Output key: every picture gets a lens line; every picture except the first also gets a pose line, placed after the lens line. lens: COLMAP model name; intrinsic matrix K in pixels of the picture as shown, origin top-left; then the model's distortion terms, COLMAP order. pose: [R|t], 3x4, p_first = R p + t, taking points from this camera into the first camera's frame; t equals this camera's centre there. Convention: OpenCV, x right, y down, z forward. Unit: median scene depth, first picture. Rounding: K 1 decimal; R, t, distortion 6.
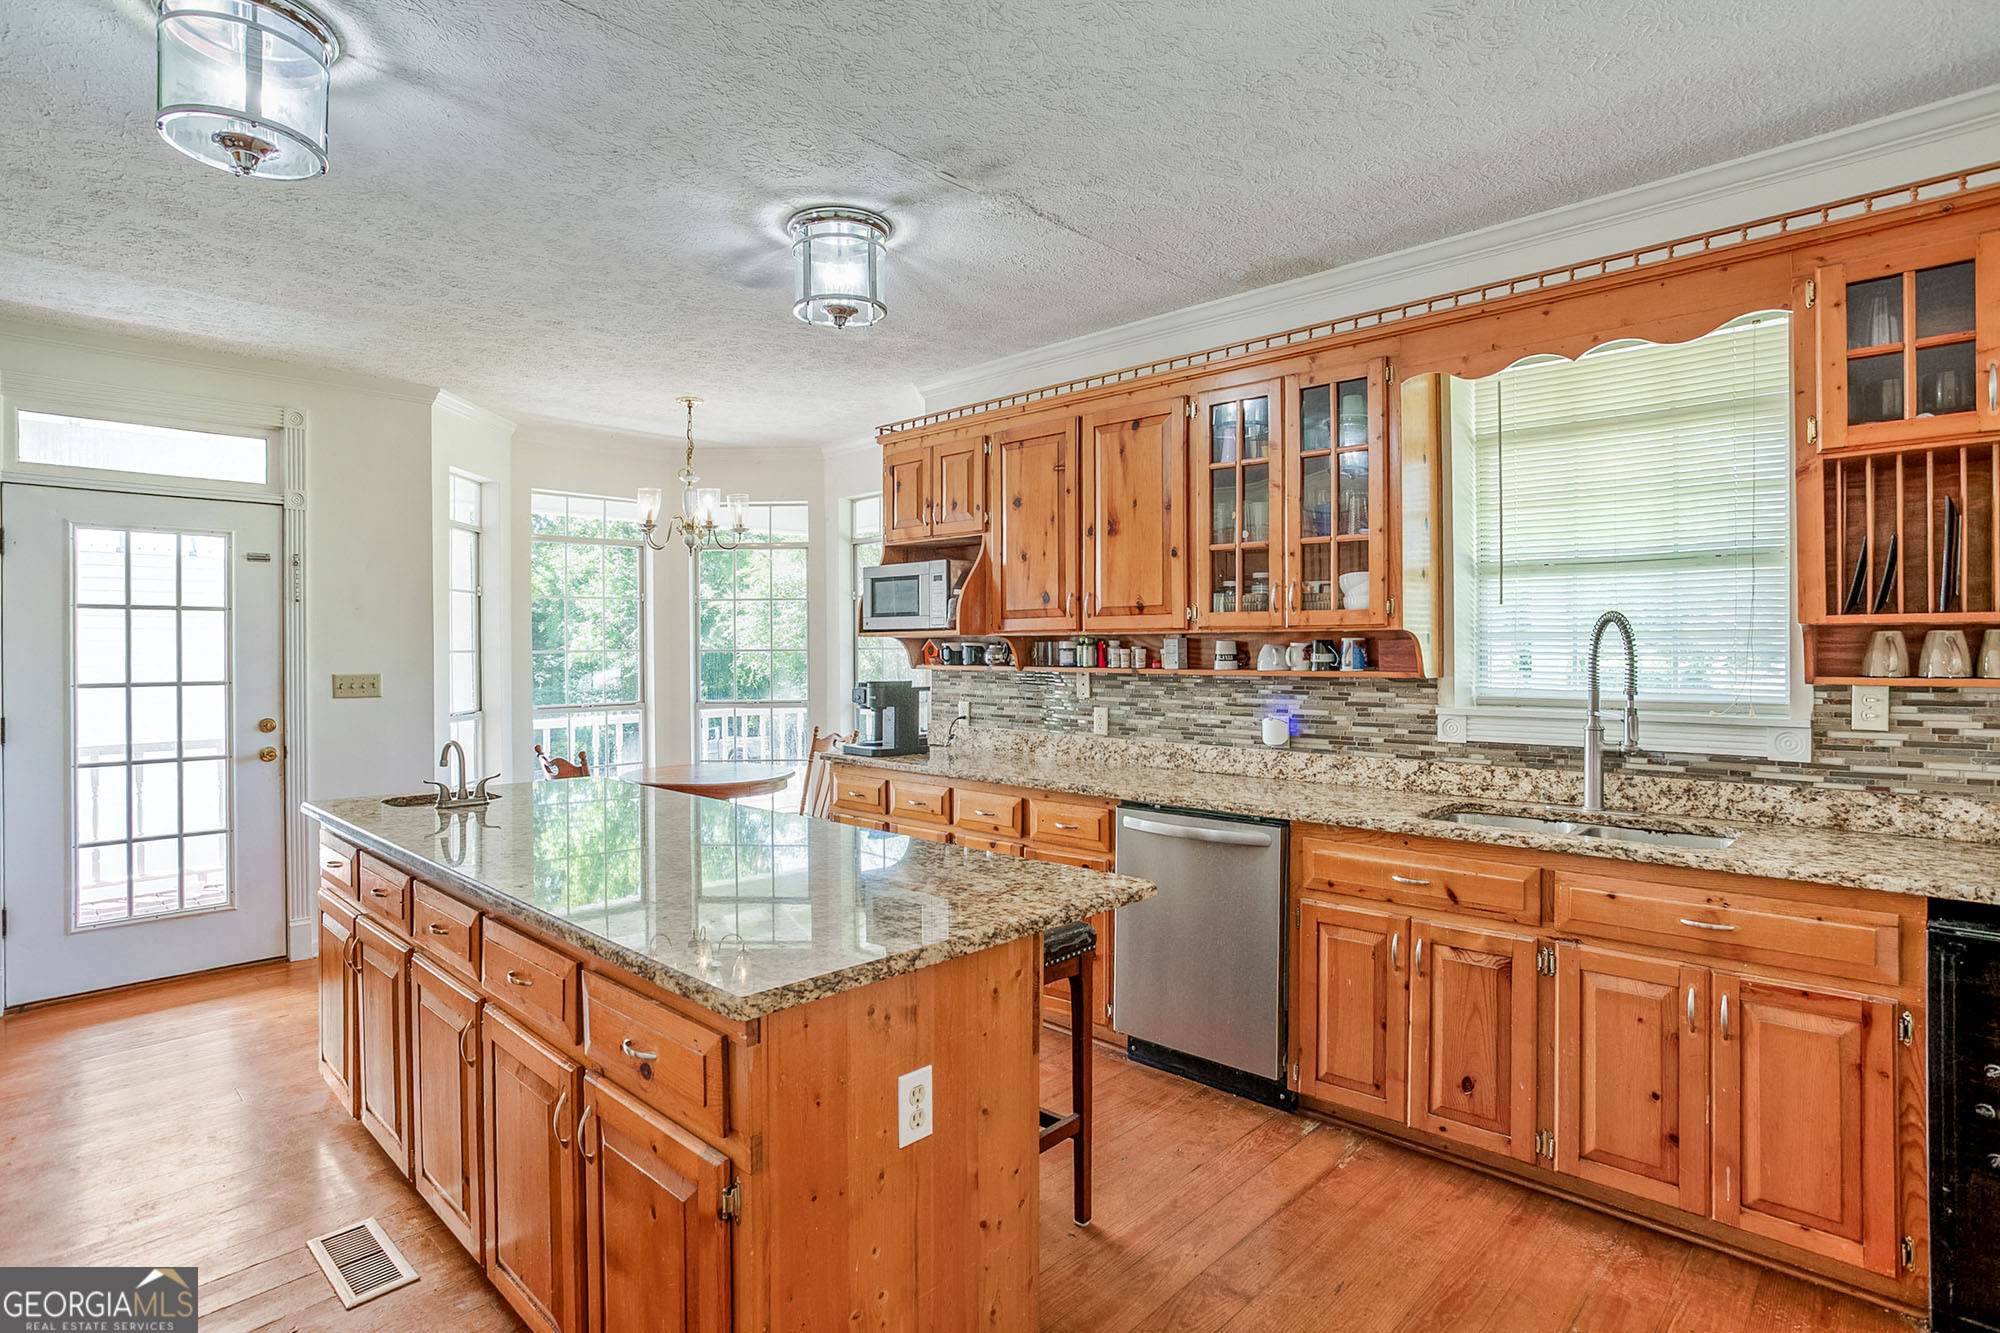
lens RADIAL K [[981.2, 0, 975.2], [0, 981.2, 676.6], [0, 0, 1]] dist [-0.059335, 0.035978]
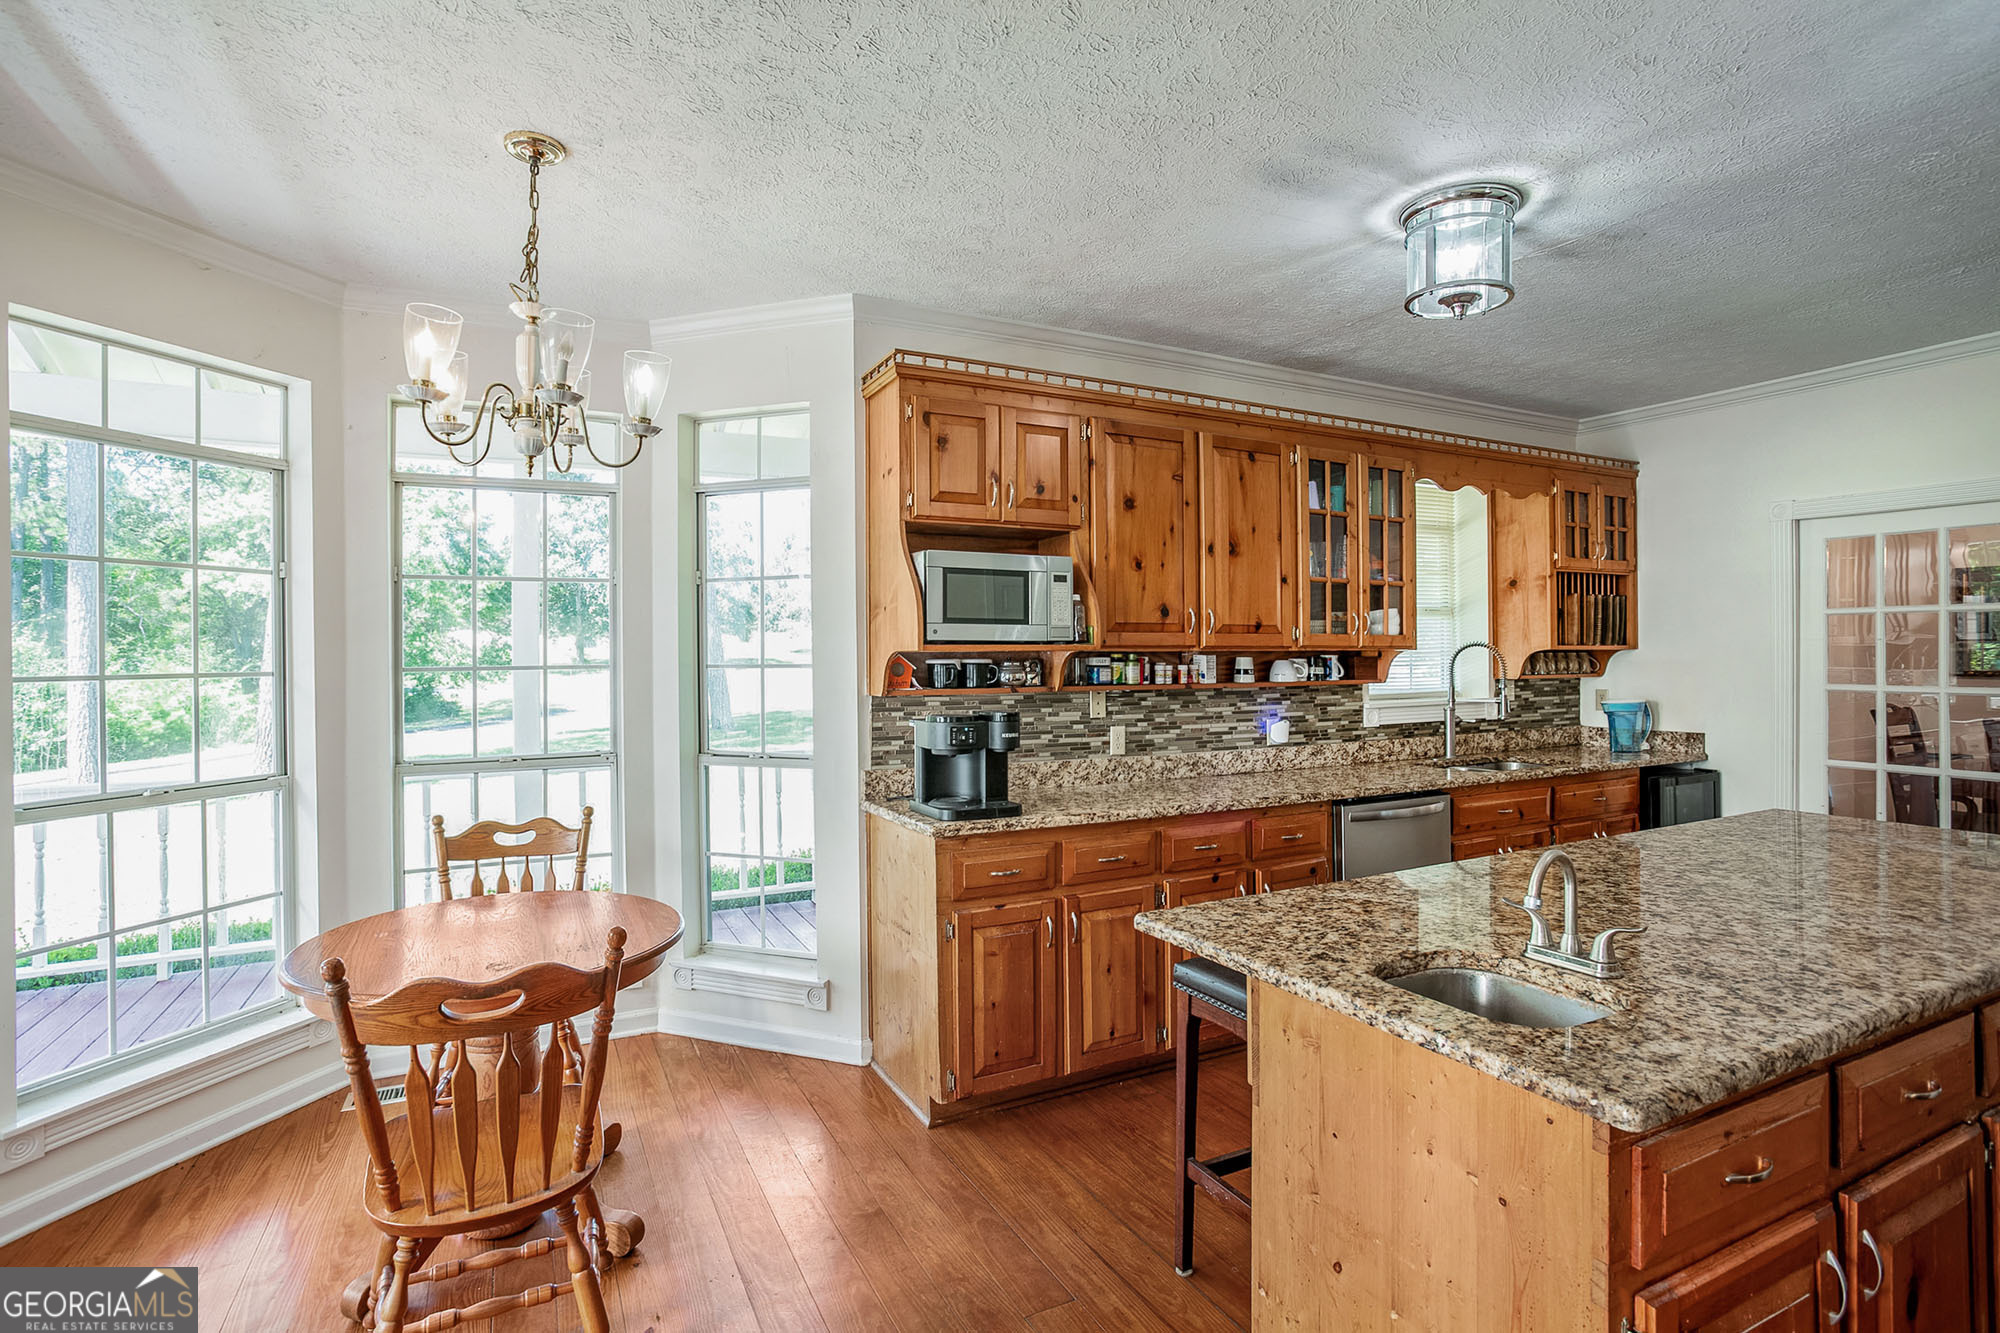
lens RADIAL K [[981.2, 0, 975.2], [0, 981.2, 676.6], [0, 0, 1]] dist [-0.059335, 0.035978]
pose [[0.340041, -0.019332, 0.940212, -0.933147], [0.031859, 0.999452, 0.009027, -0.034318], [-0.939871, 0.026884, 0.340471, 0.909775]]
